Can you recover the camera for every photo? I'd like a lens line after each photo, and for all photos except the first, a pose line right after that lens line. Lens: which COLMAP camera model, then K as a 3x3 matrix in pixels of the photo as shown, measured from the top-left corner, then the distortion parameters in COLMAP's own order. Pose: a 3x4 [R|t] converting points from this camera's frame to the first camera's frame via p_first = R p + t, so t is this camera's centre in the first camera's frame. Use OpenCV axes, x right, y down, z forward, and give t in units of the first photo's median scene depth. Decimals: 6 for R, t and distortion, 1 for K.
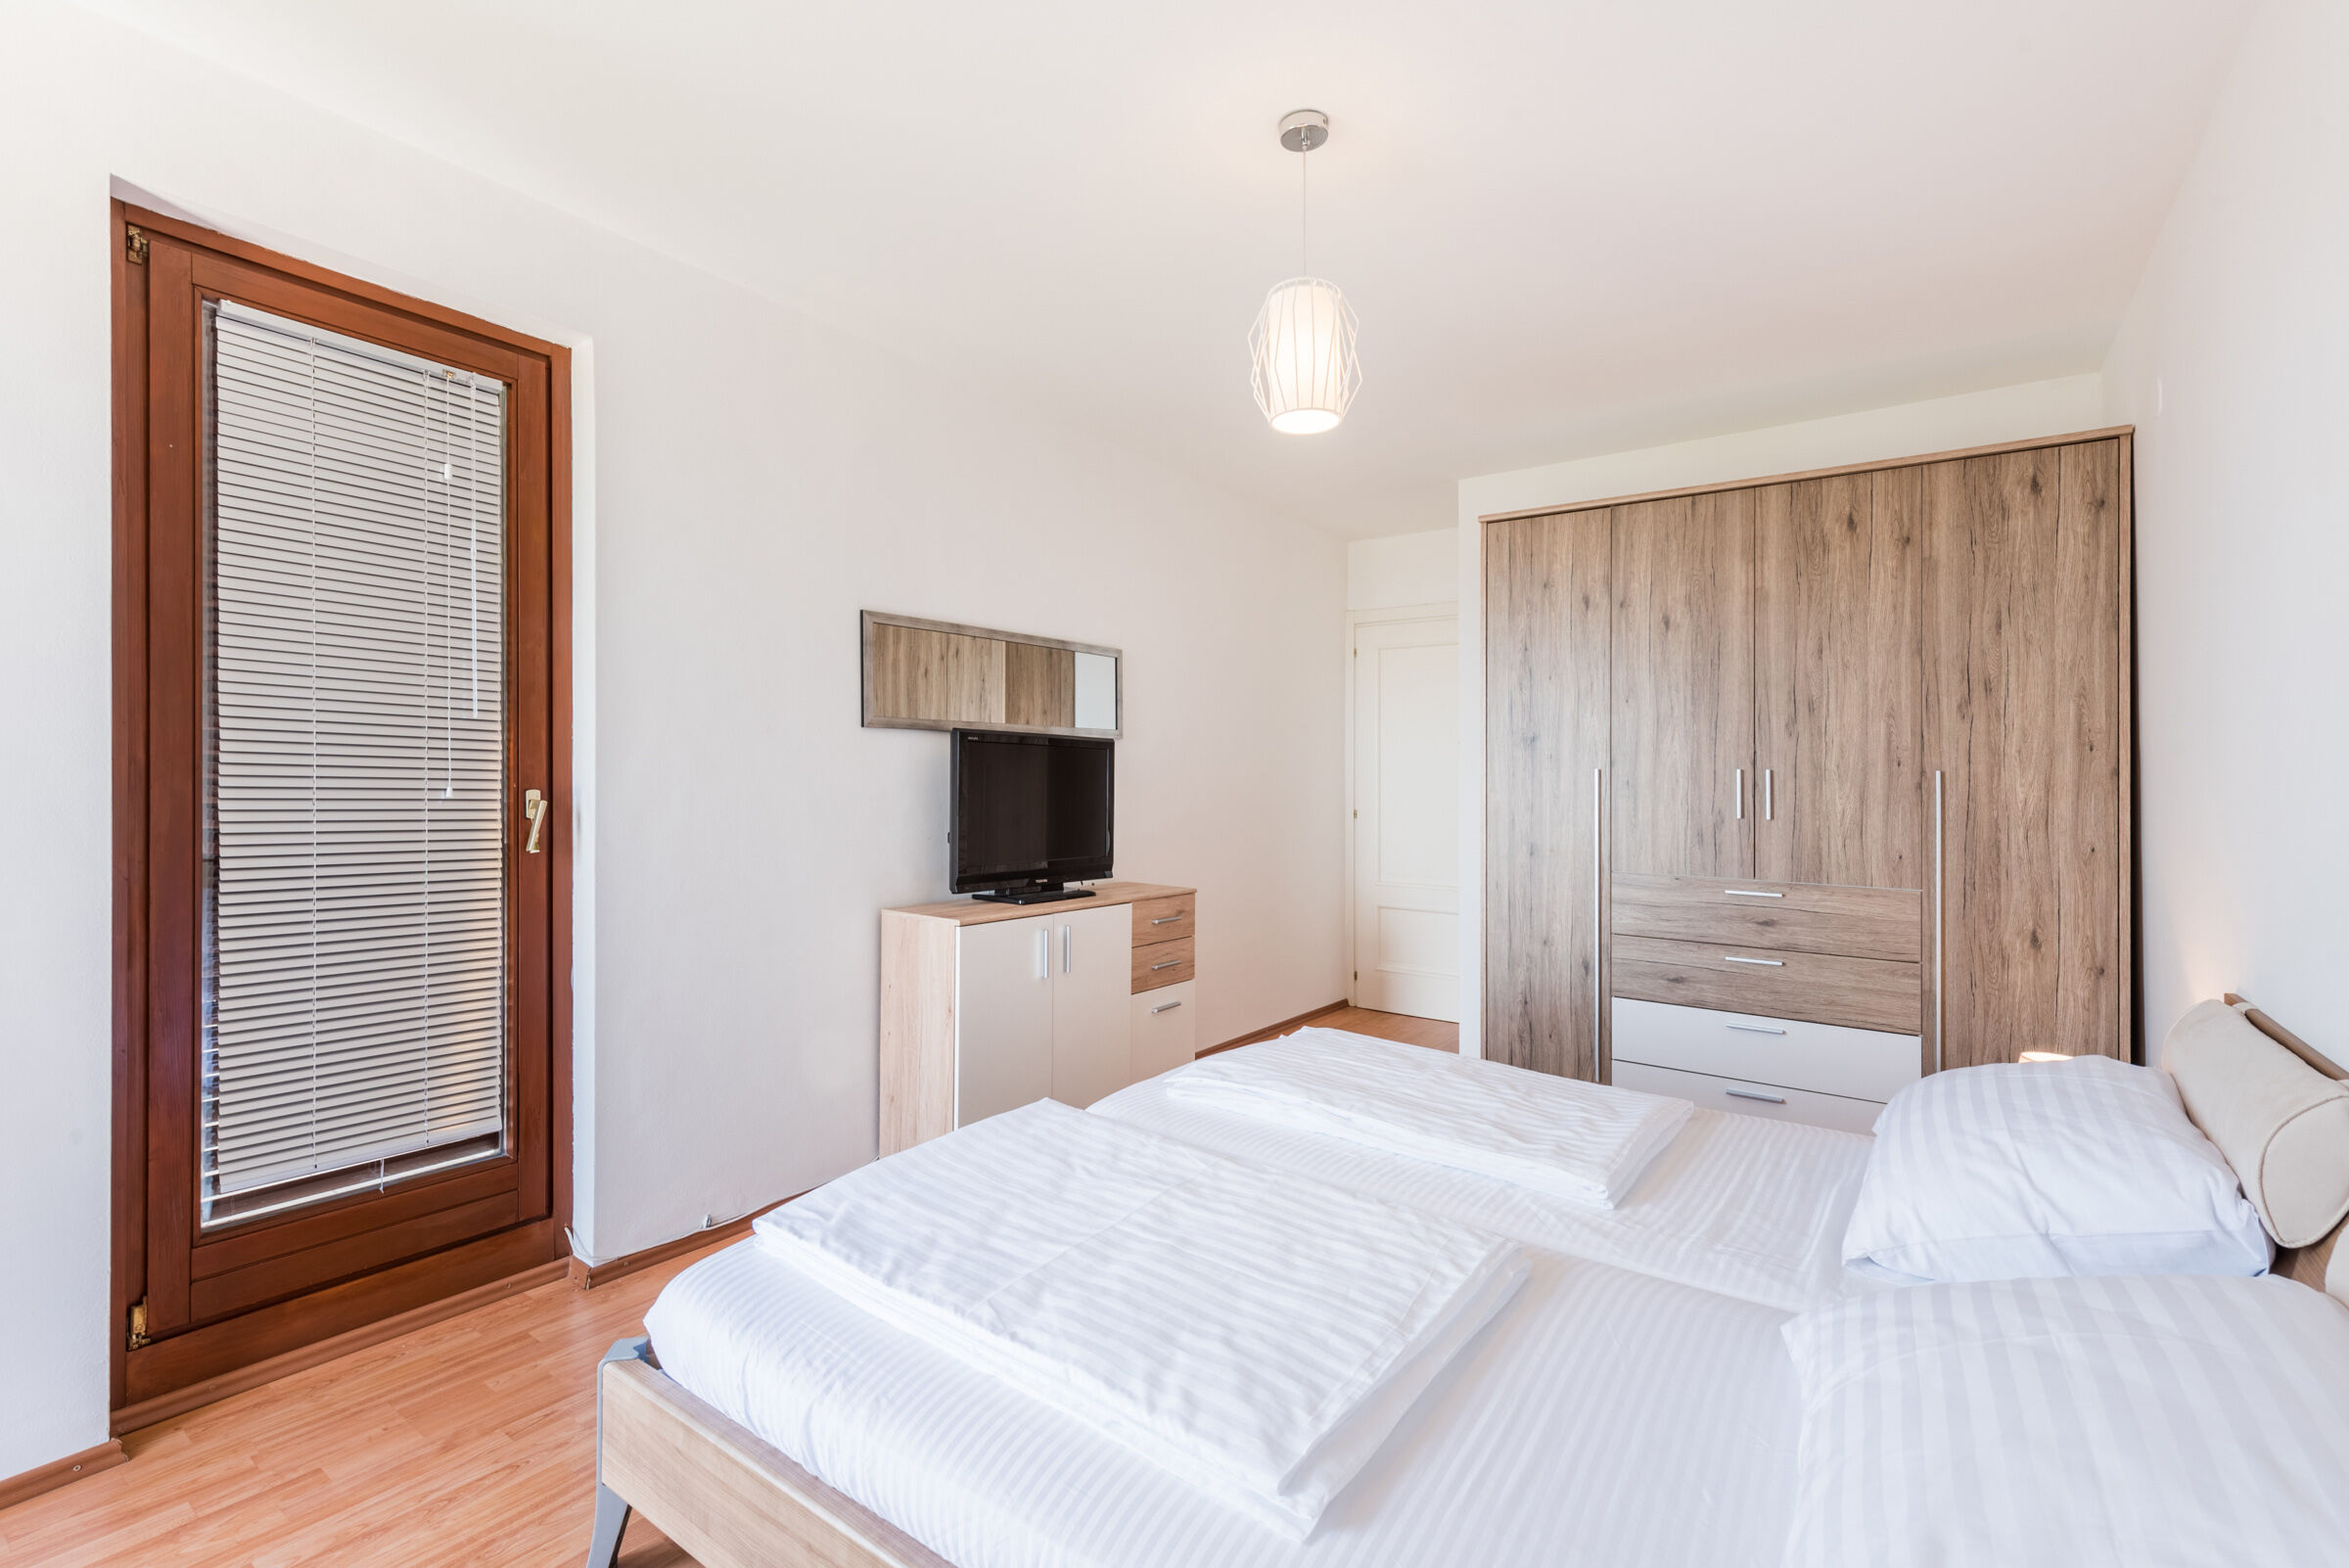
lens RADIAL K [[1050.5, 0, 1167.2], [0, 1050.5, 775.4], [0, 0, 1]] dist [0.019417, 0.000086]
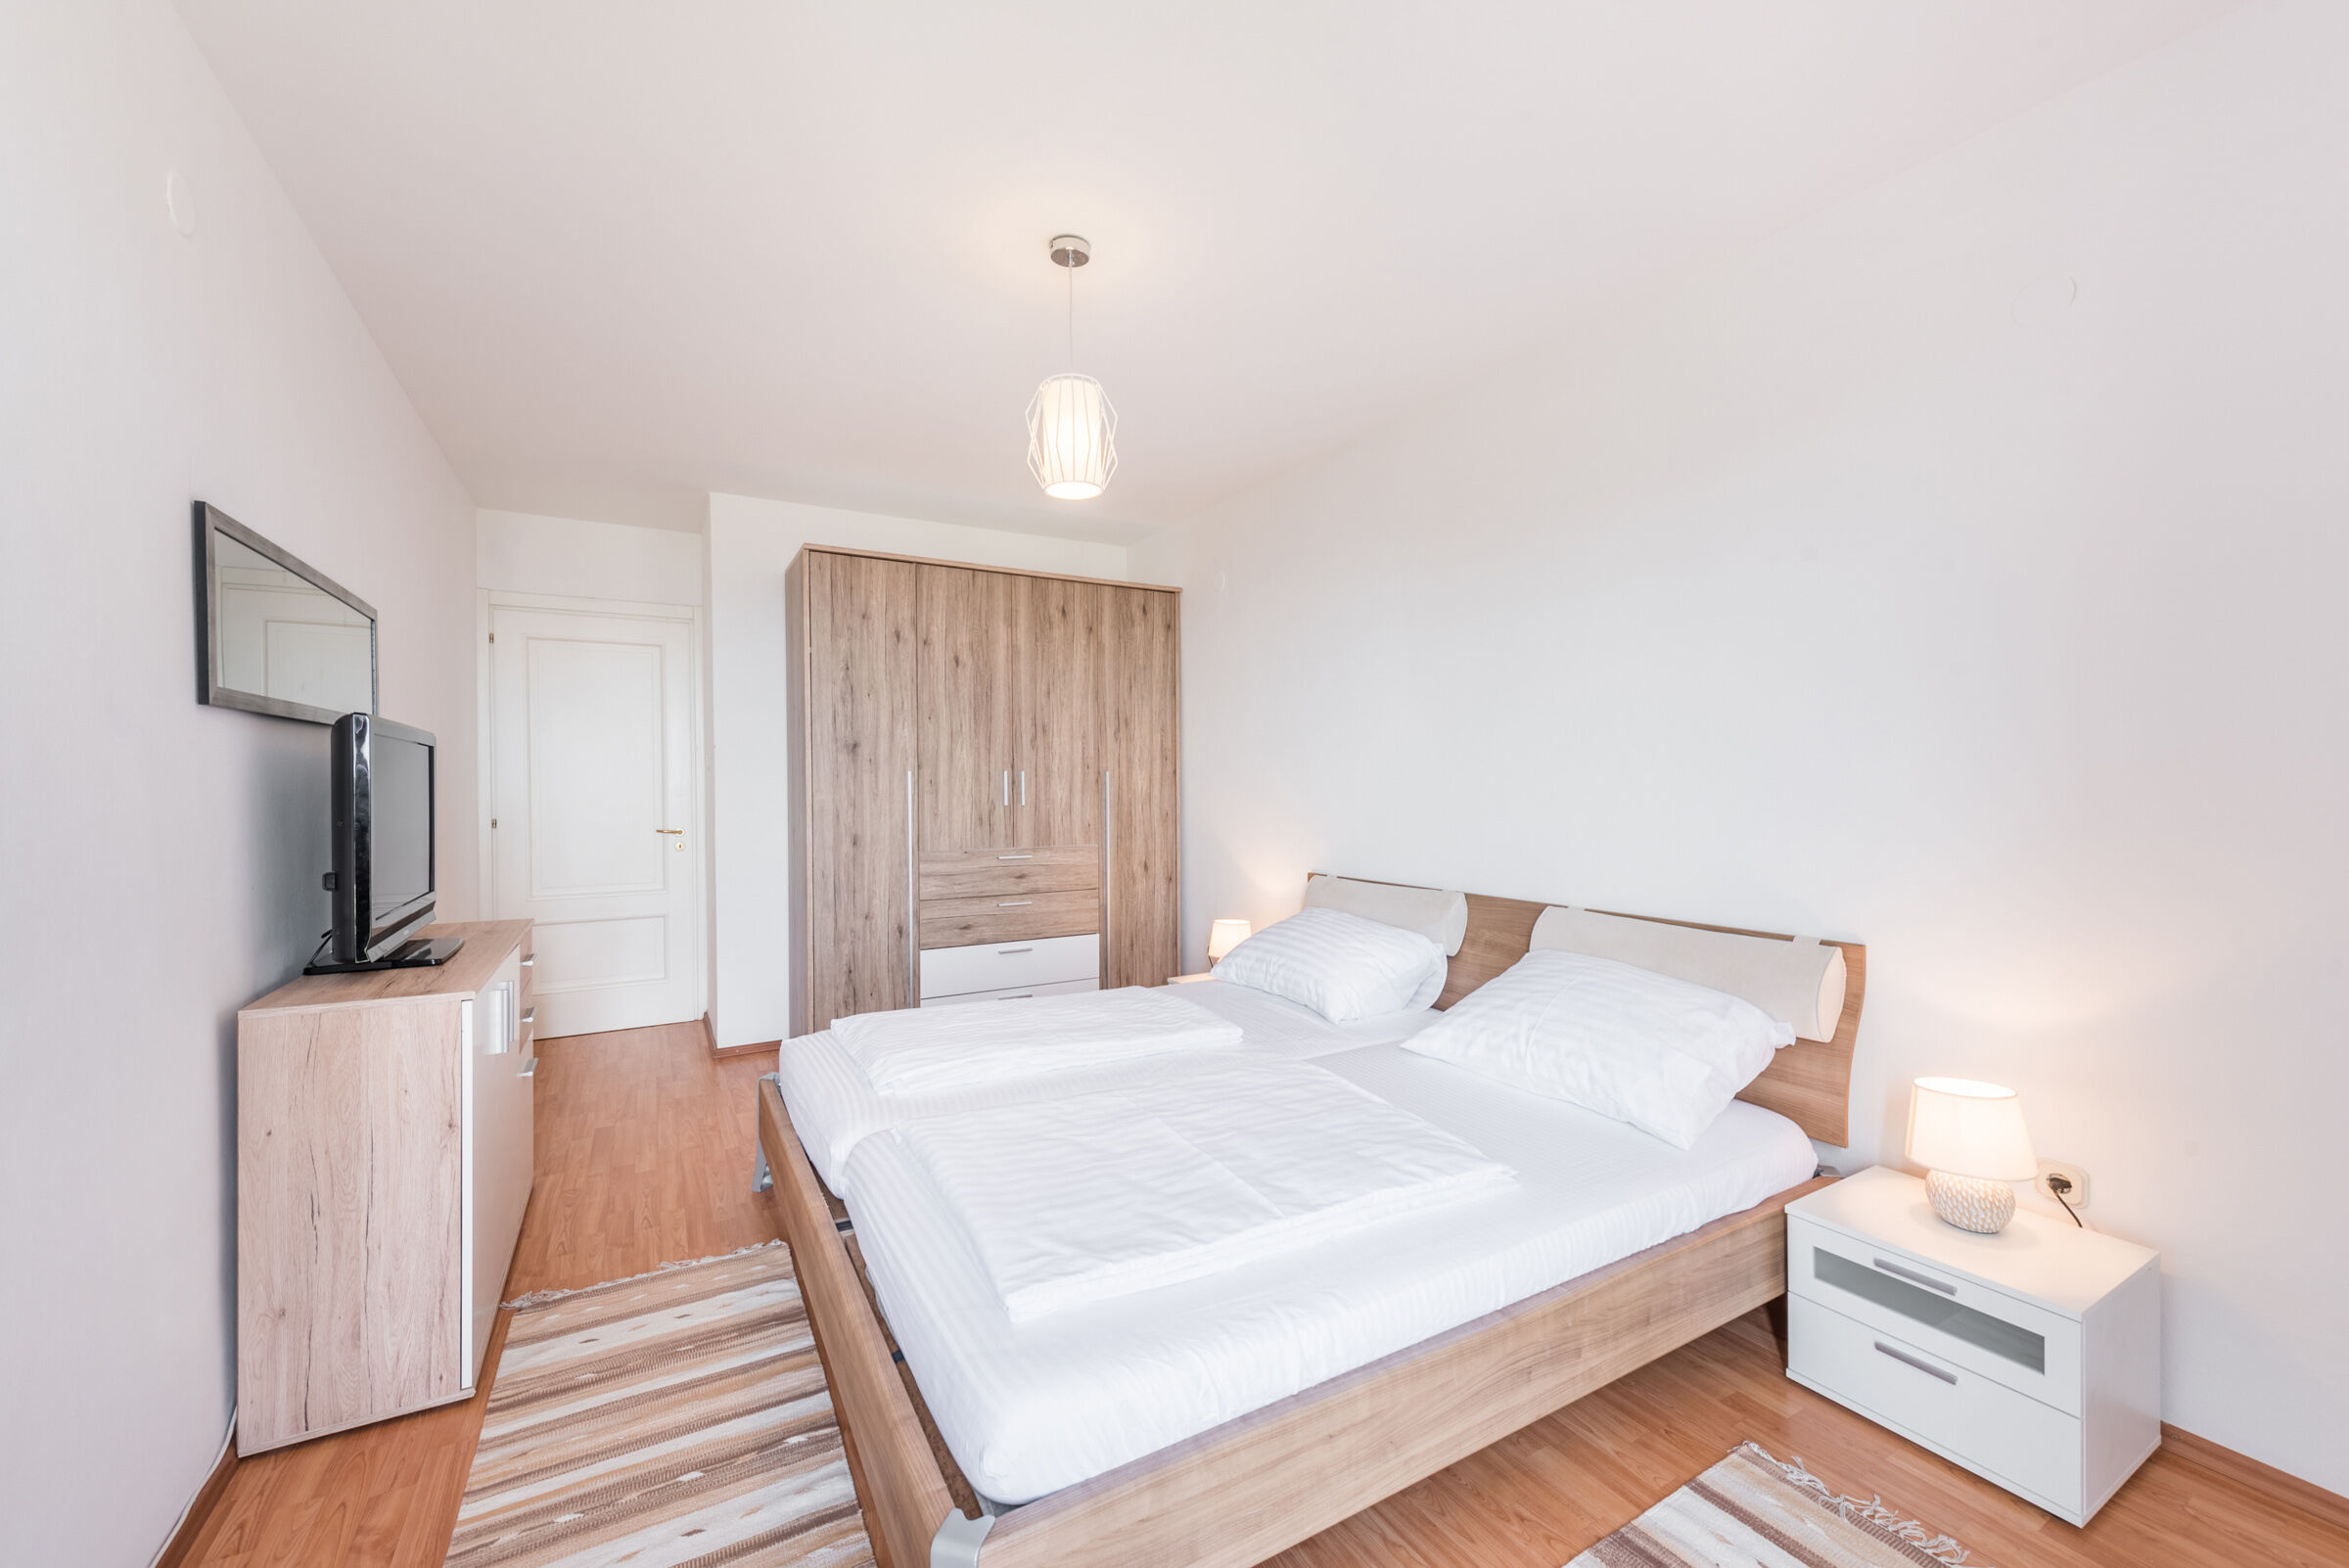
lens RADIAL K [[935.1, 0, 1174.4], [0, 935.1, 786.3], [0, 0, 1]] dist [0.014783, 0.000026]
pose [[0.408660, -0.019551, 0.912477, -0.548005], [0.007755, 0.999809, 0.017949, -0.006469], [-0.912654, -0.000259, 0.408733, 0.296155]]
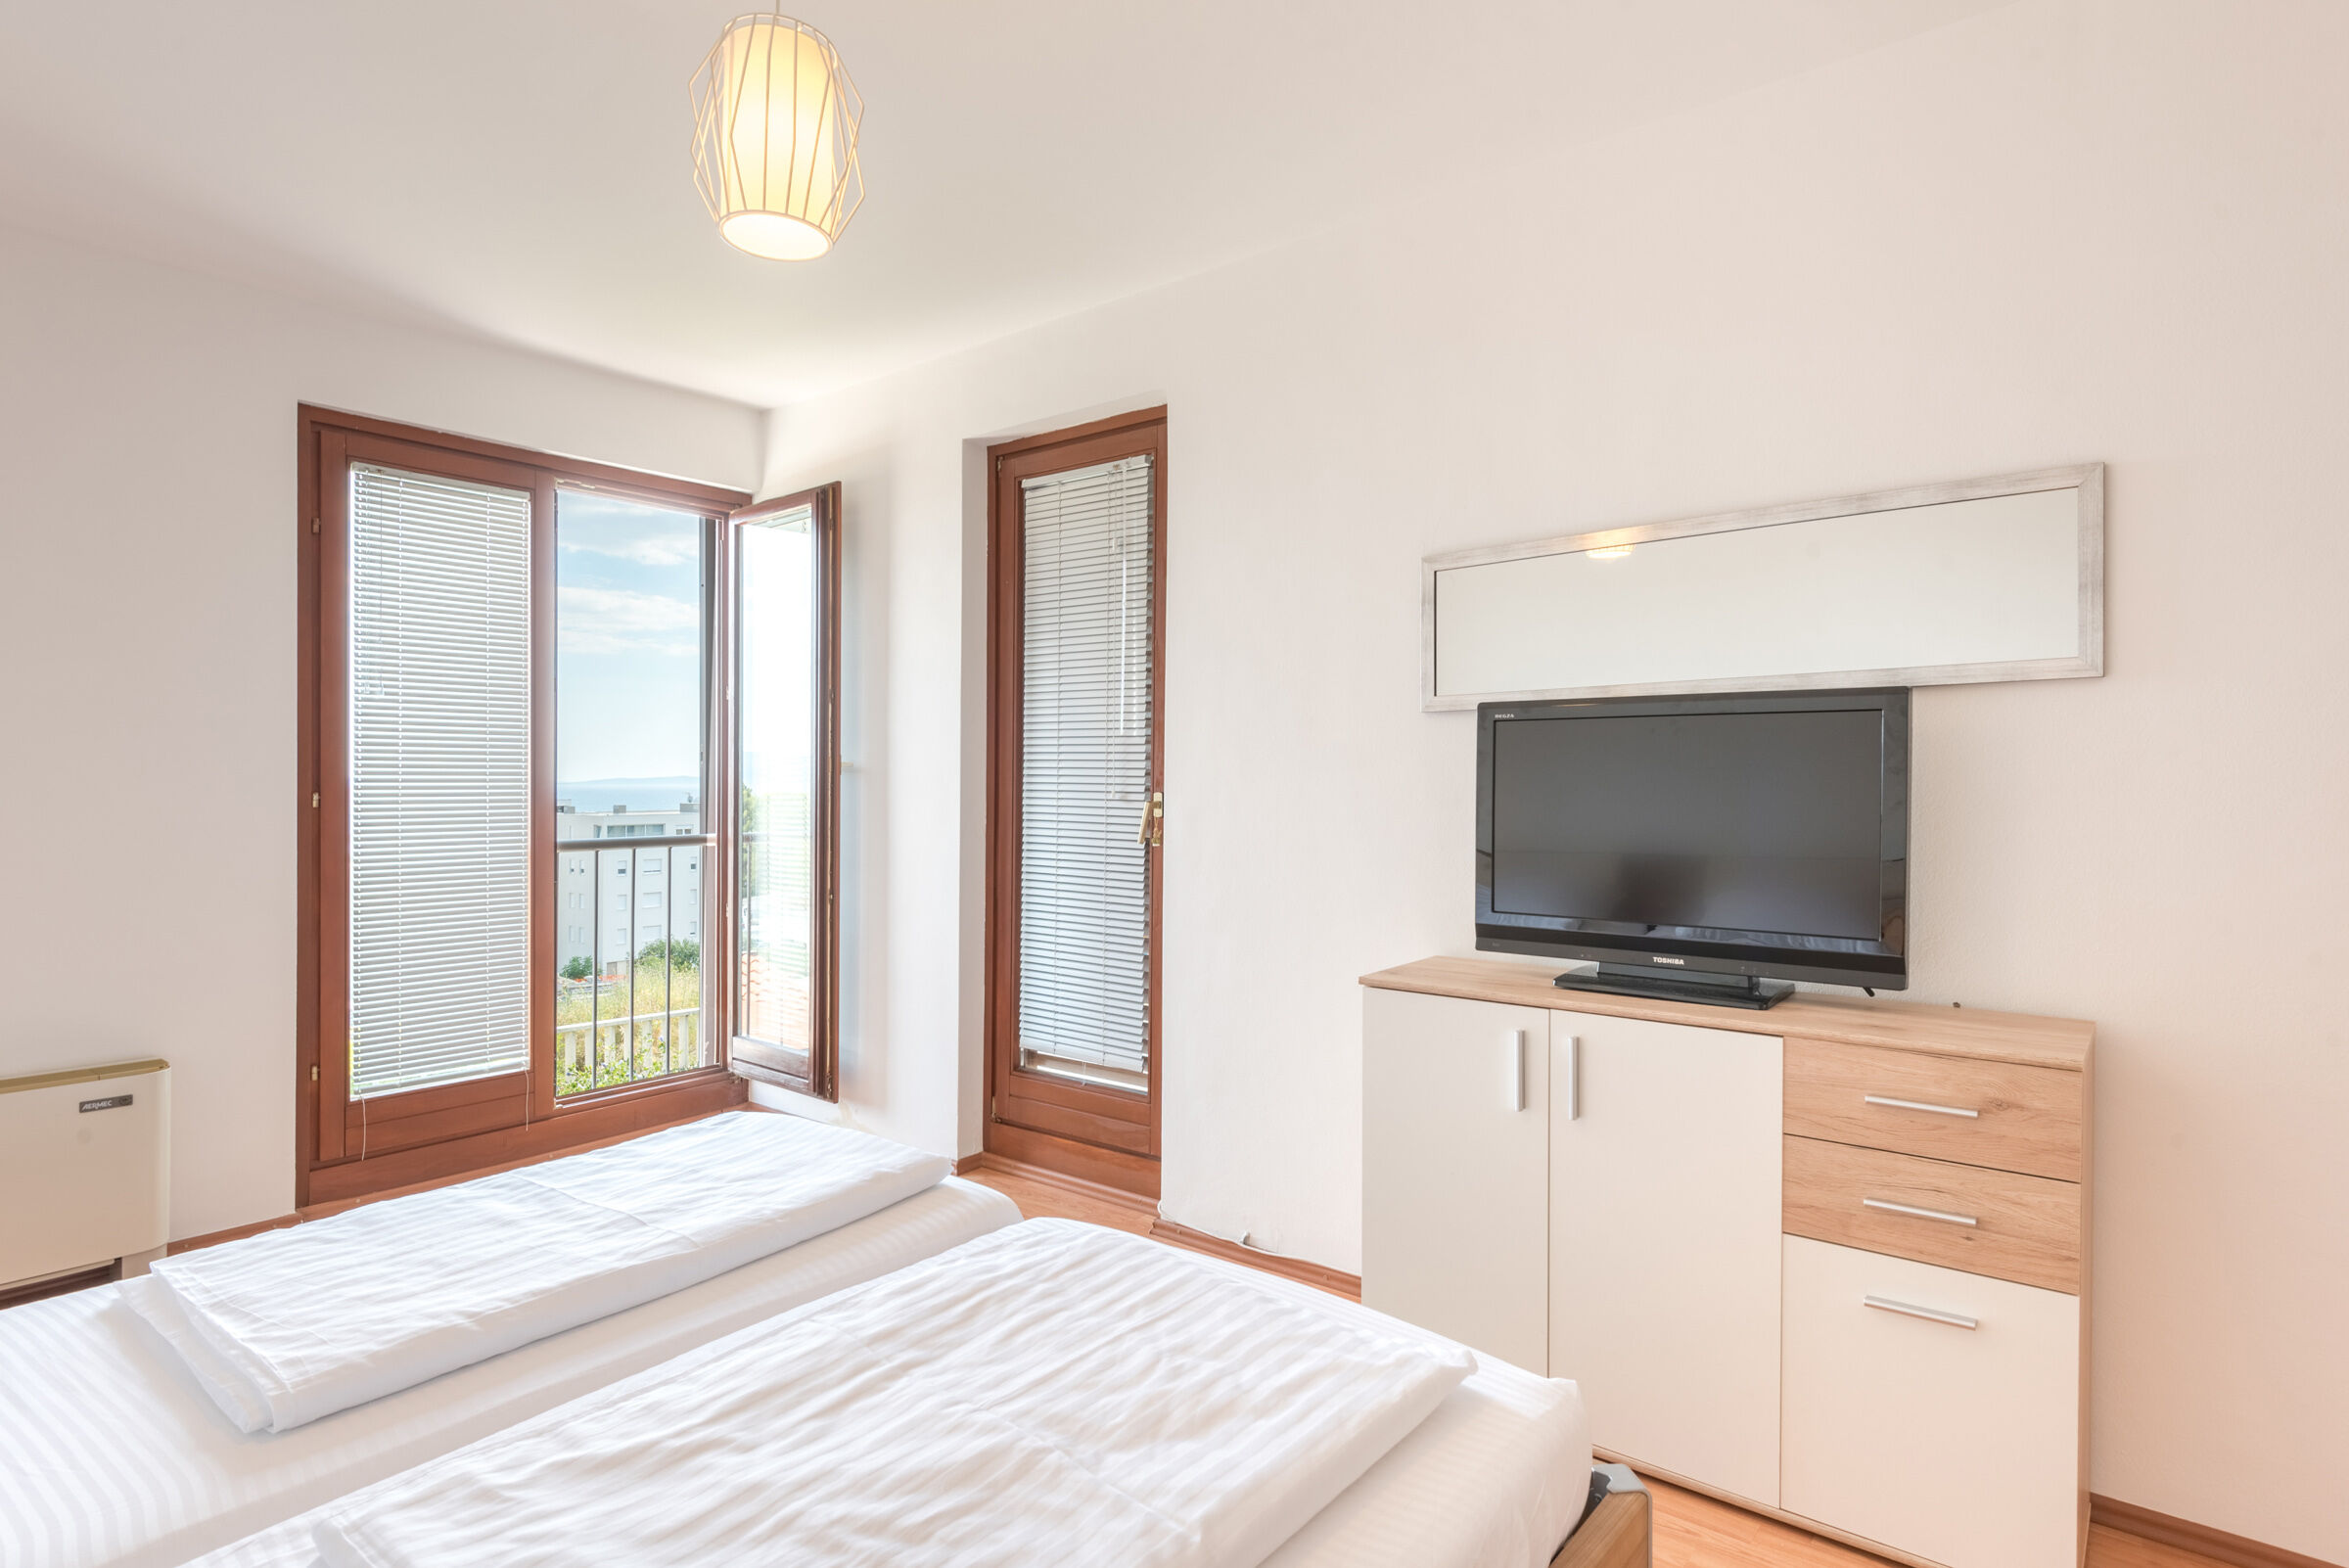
lens RADIAL K [[1209.3, 0, 1169.9], [0, 1209.3, 787.0], [0, 0, 1]] dist [-0.002891, -0.001150]
pose [[-0.038584, -0.004000, -0.999247, 0.593615], [0.007064, 0.999966, -0.004276, 0.010655], [0.999230, -0.007224, -0.038555, 0.856876]]
